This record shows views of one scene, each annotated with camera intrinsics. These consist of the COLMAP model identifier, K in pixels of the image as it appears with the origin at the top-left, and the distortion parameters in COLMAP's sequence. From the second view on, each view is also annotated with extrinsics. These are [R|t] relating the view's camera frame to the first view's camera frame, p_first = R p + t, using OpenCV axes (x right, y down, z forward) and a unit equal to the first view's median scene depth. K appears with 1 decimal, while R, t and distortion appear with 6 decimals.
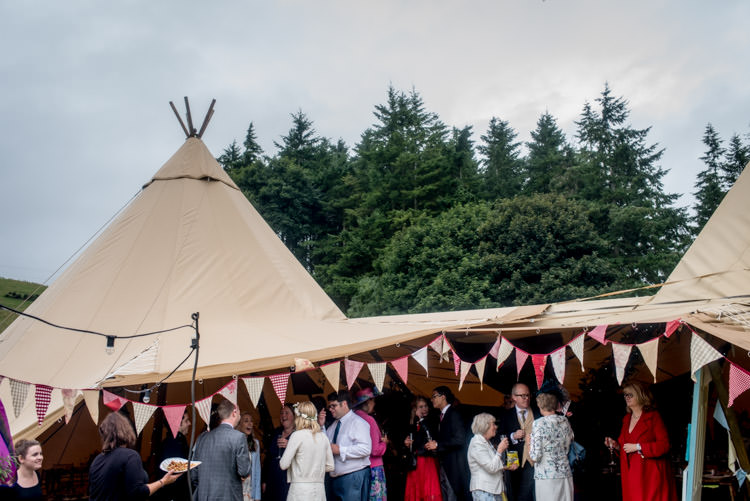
lens RADIAL K [[713.0, 0, 375.0], [0, 713.0, 250.5], [0, 0, 1]] dist [0.012239, 0.006595]
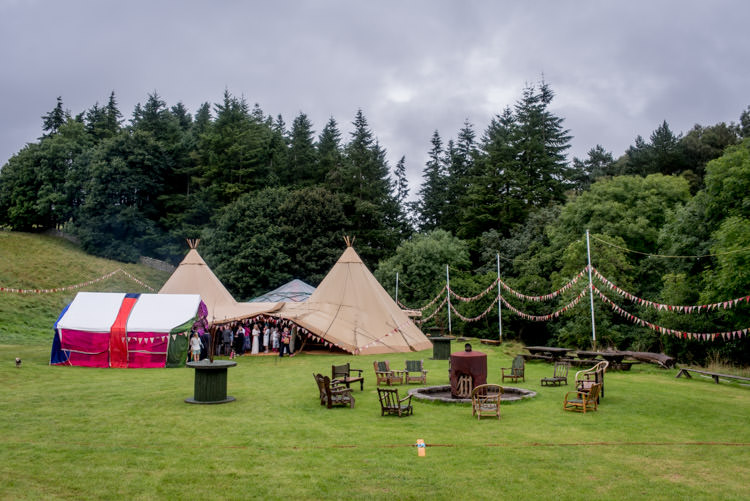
lens RADIAL K [[713.0, 0, 375.0], [0, 713.0, 250.5], [0, 0, 1]] dist [0.012239, 0.006595]
pose [[0.962469, 0.039222, 0.268542, -0.077242], [-0.078712, 0.987313, 0.137905, -0.164387], [-0.259726, -0.153867, 0.953345, -0.610854]]
